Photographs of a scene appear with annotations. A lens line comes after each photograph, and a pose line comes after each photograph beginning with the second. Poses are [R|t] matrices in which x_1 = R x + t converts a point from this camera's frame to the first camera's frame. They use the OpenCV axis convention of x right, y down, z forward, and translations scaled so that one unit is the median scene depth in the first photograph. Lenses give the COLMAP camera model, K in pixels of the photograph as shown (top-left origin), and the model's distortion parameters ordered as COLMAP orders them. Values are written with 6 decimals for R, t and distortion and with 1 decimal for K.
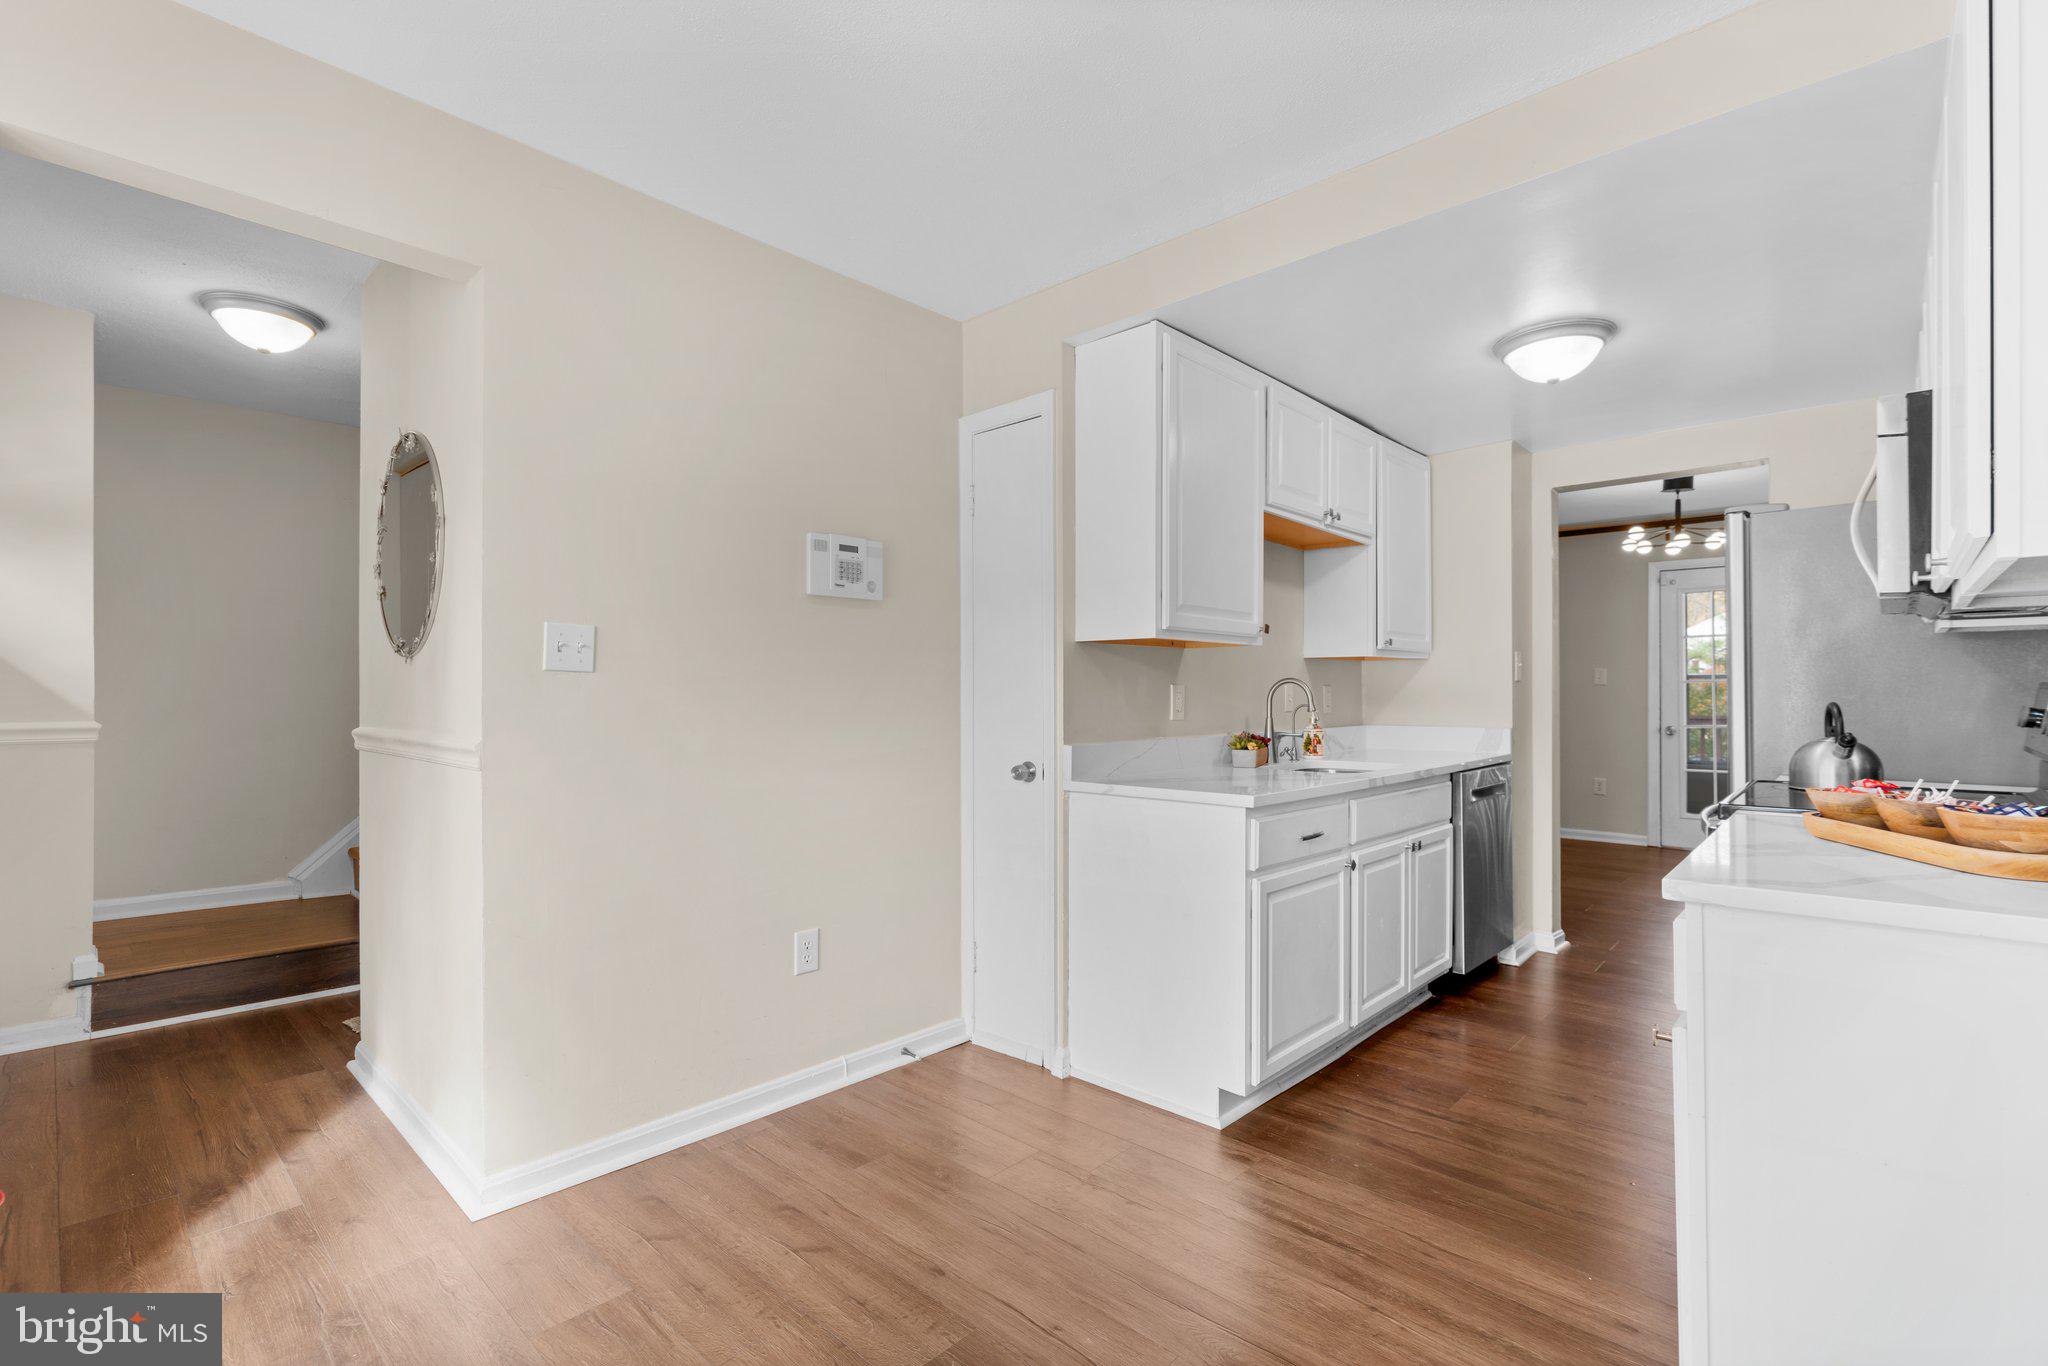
lens RADIAL K [[933.8, 0, 1024.9], [0, 933.8, 690.6], [0, 0, 1]] dist [0.000724, 0.000352]
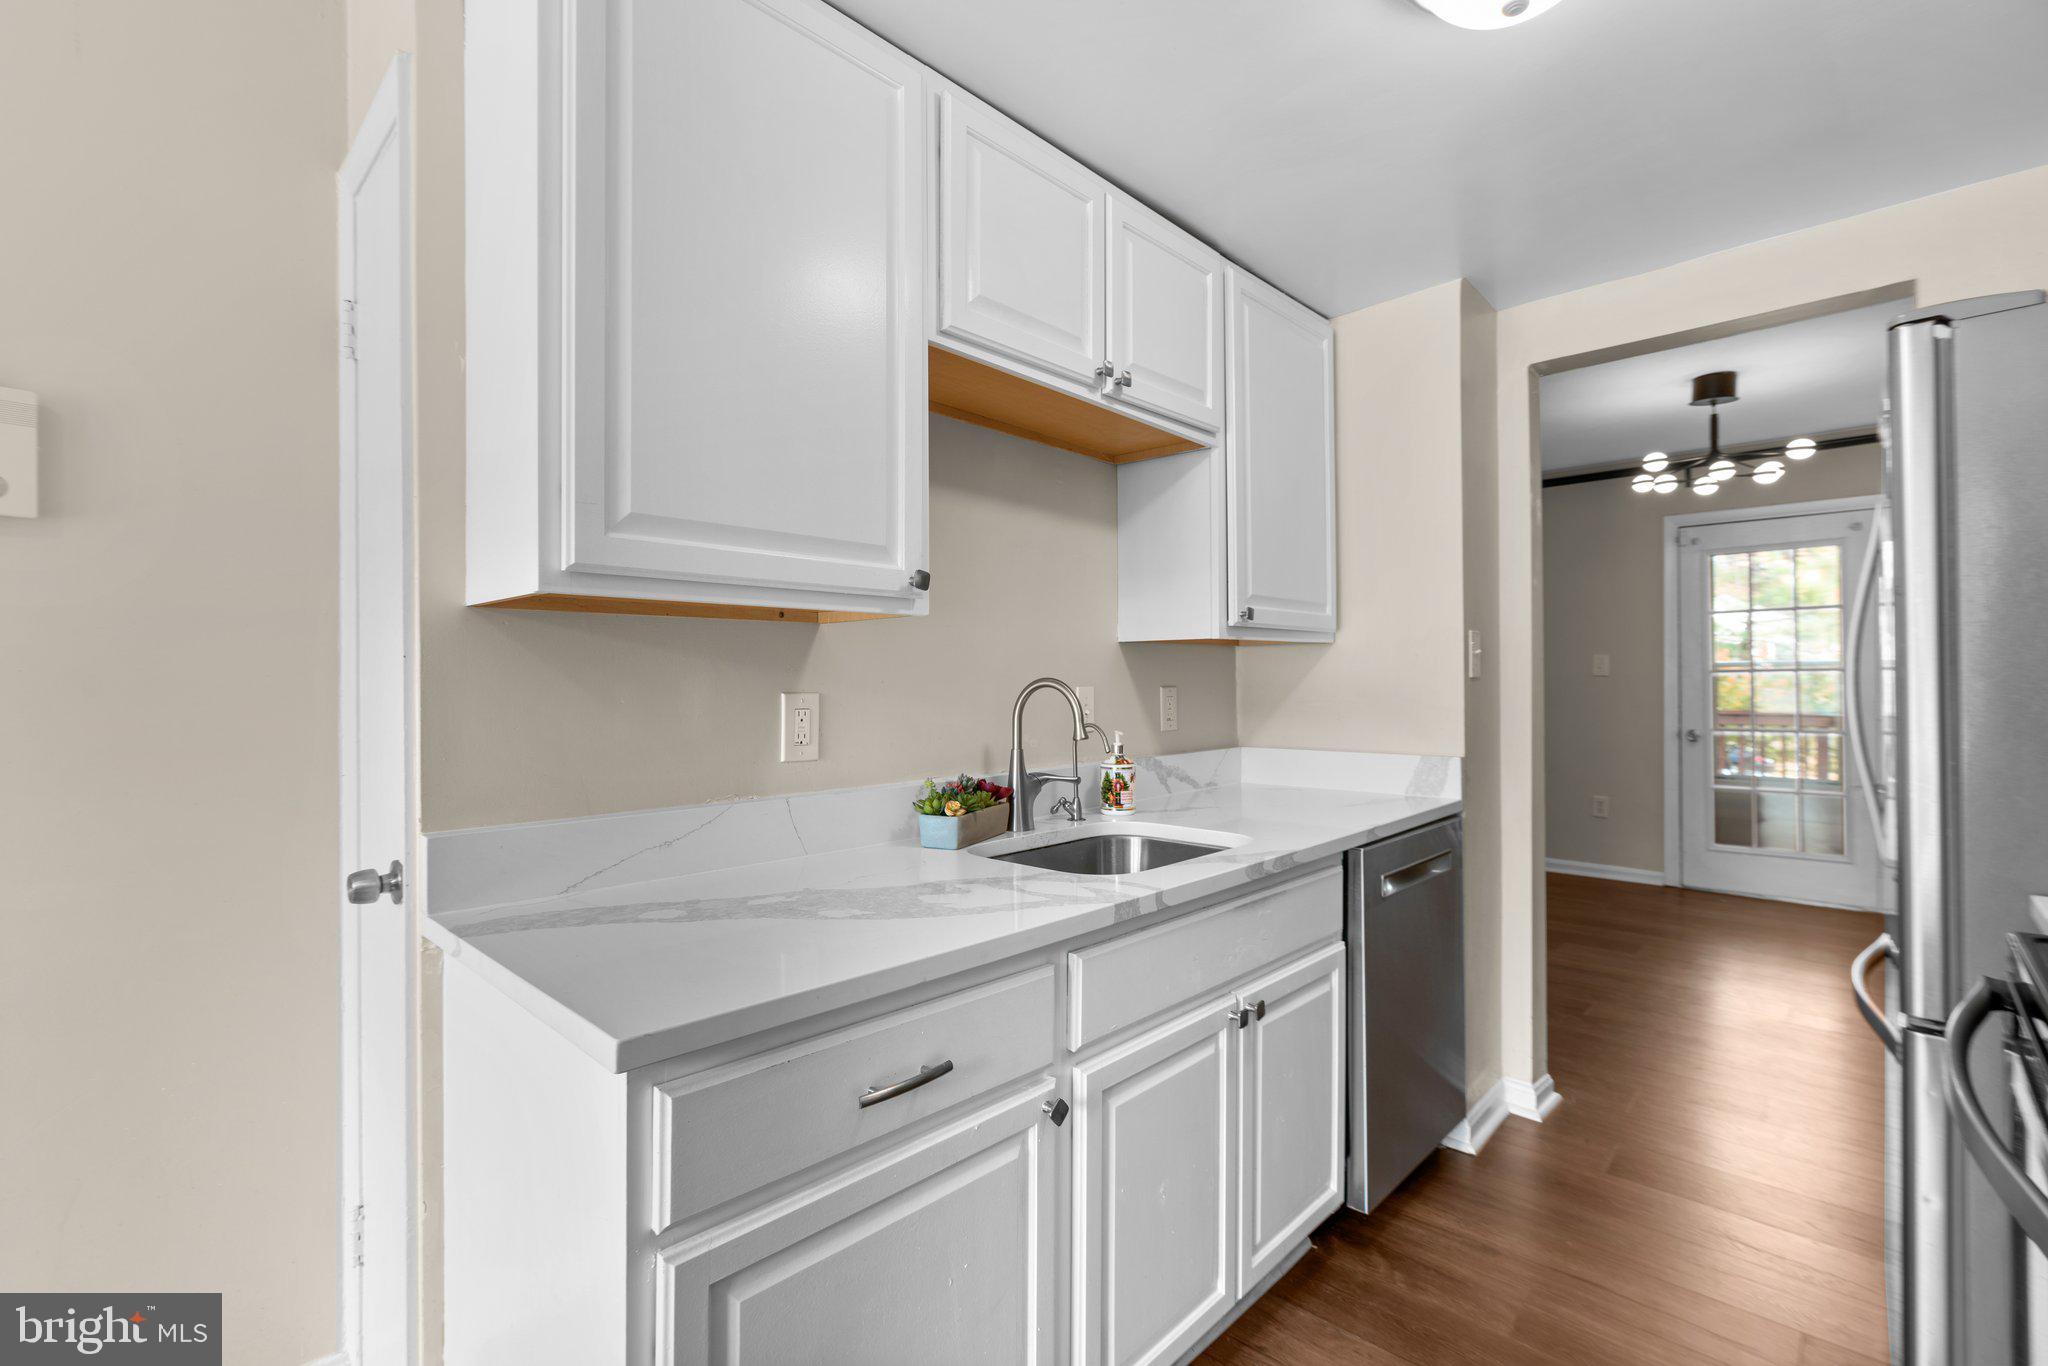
lens RADIAL K [[923.4, 0, 995.4], [0, 923.4, 680.9], [0, 0, 1]] dist [-0.011850, 0.000474]
pose [[0.999690, -0.005837, -0.024222, 0.264586], [0.005866, 0.999982, 0.001158, -0.012304], [0.024215, -0.001299, 0.999706, 0.451823]]
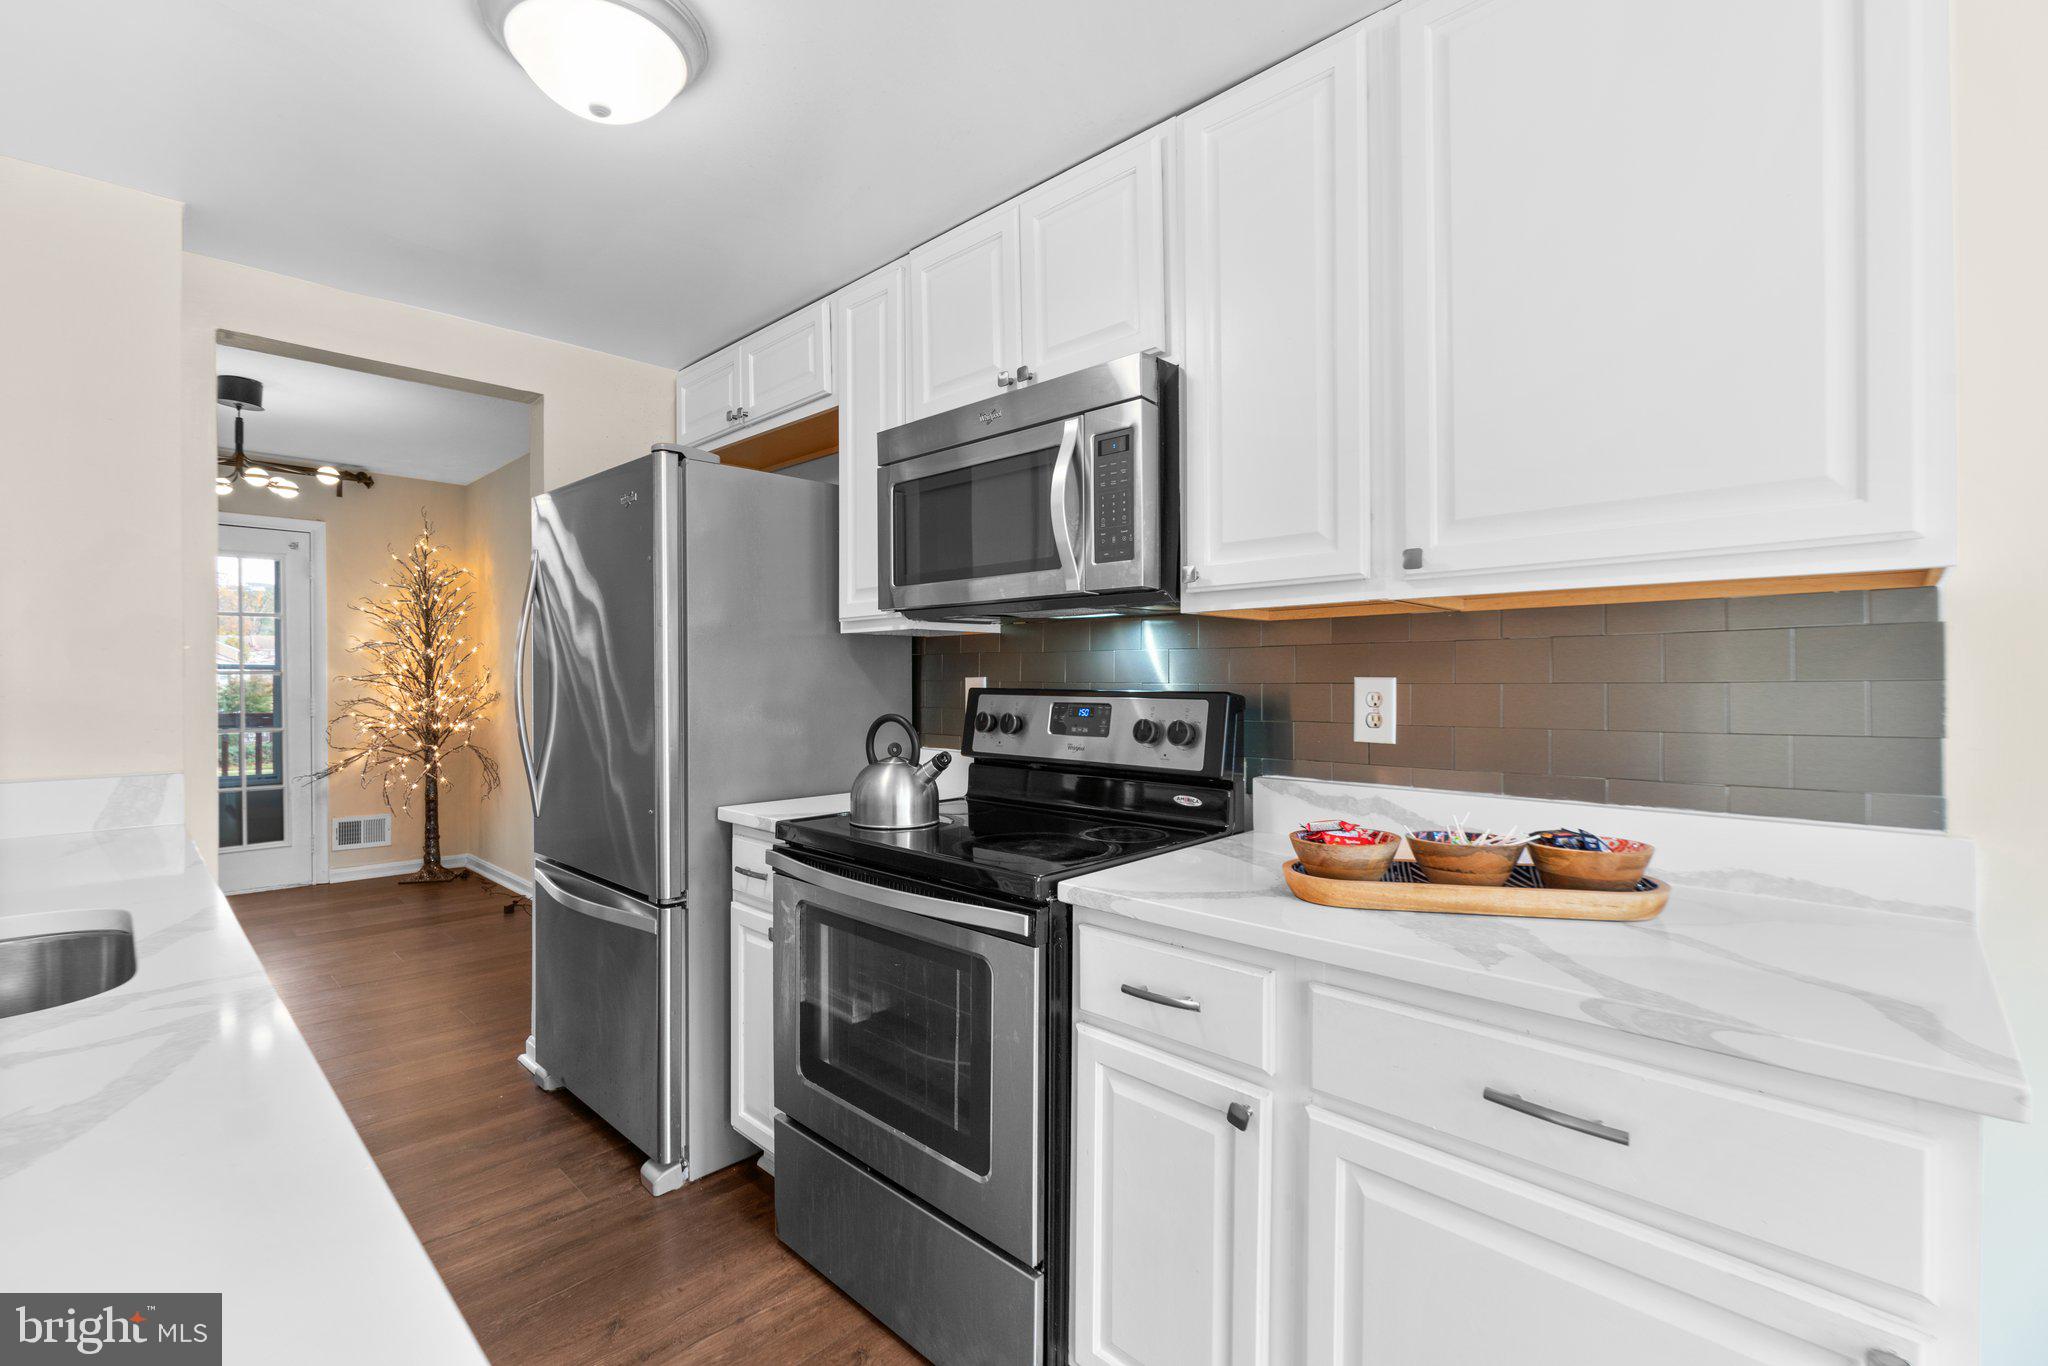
lens RADIAL K [[899.8, 0, 1008.4], [0, 899.8, 683.1], [0, 0, 1]] dist [-0.016565, 0.000040]
pose [[0.023865, -0.005037, 0.999703, 0.060986], [-0.001755, 0.999986, 0.005080, -0.012784], [-0.999714, -0.001875, 0.023856, 0.609714]]
